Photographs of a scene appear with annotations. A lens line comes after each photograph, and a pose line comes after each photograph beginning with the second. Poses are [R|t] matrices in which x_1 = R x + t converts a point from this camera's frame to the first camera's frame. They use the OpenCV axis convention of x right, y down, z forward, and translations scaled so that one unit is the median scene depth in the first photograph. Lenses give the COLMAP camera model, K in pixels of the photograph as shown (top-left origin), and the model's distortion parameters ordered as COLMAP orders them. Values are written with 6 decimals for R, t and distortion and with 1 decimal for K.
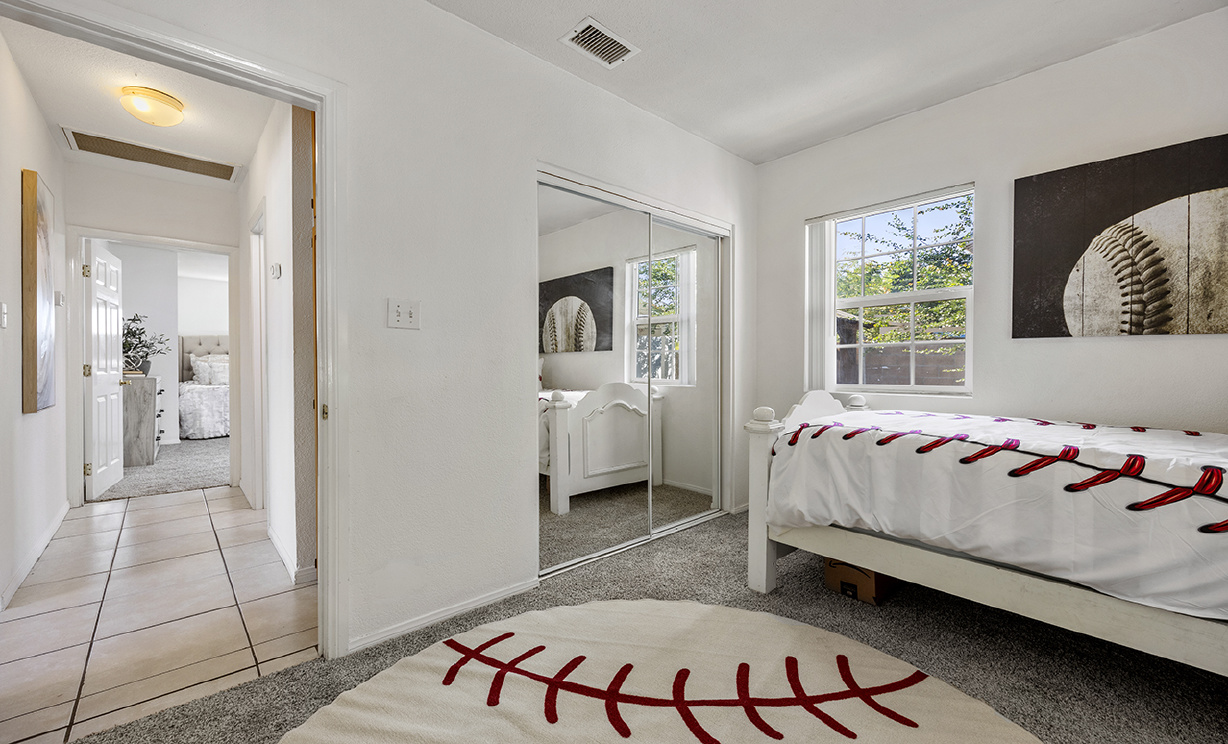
lens RADIAL K [[509.3, 0, 613.2], [0, 509.3, 349.6], [0, 0, 1]] dist [-0.001778, 0.000073]
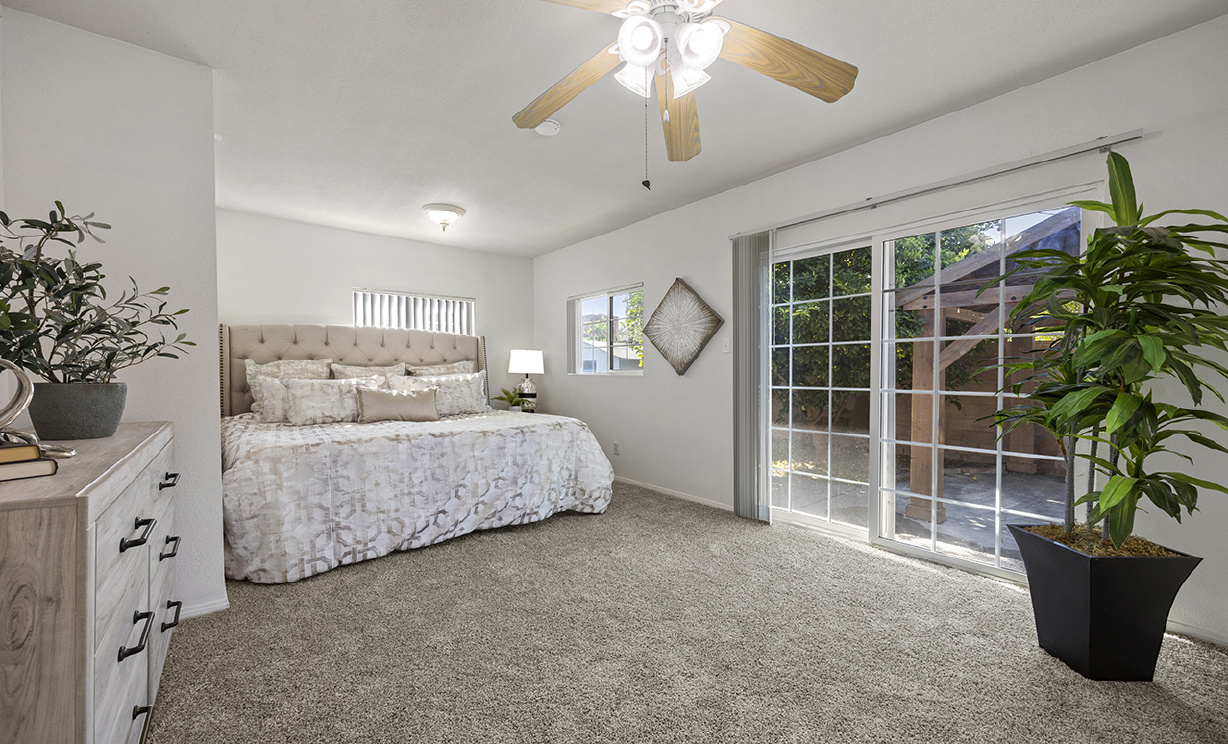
lens RADIAL K [[498.4, 0, 613.6], [0, 498.4, 361.8], [0, 0, 1]] dist [-0.002175, 0.000132]
pose [[0.999031, -0.000986, -0.044005, -0.539145], [0.001483, 0.999935, 0.011264, 0.006912], [0.043991, -0.011318, 0.998968, 0.634540]]
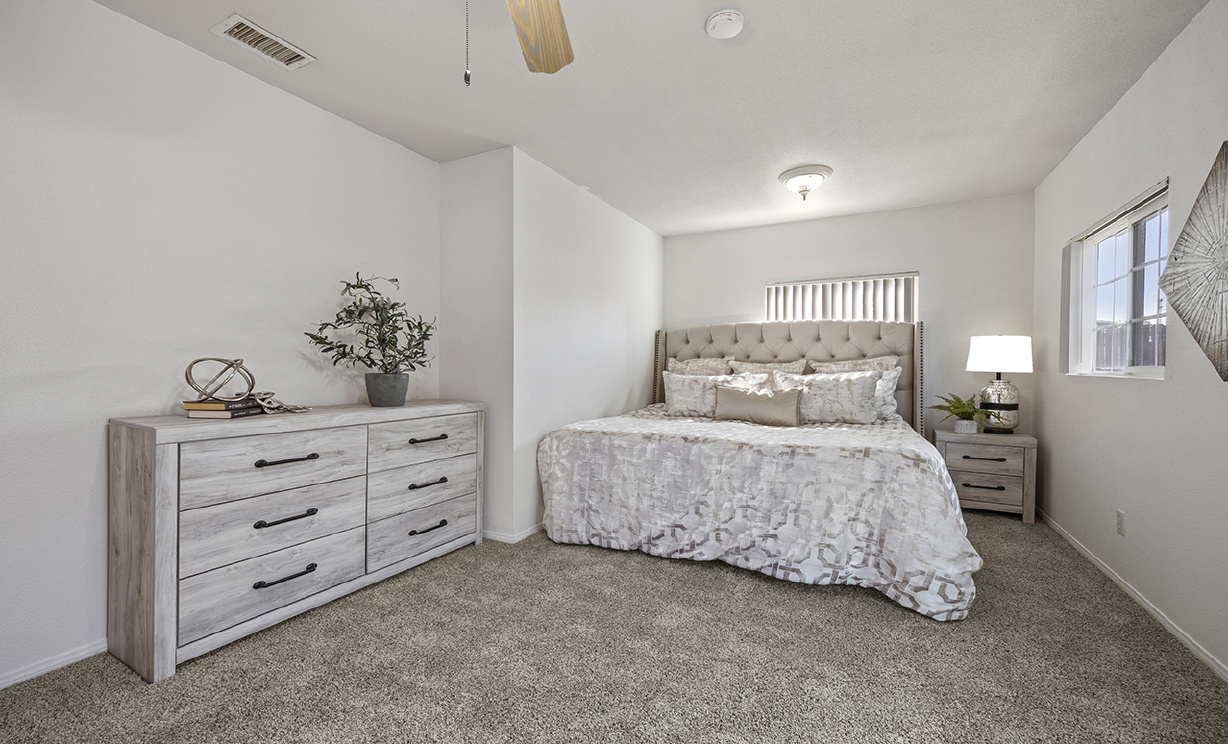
lens RADIAL K [[498.4, 0, 613.6], [0, 498.4, 361.8], [0, 0, 1]] dist [-0.002175, 0.000132]
pose [[0.362216, -0.007694, -0.932062, -0.359068], [0.025063, 0.999685, 0.001488, 0.012860], [0.931757, -0.023899, 0.362295, 0.880570]]
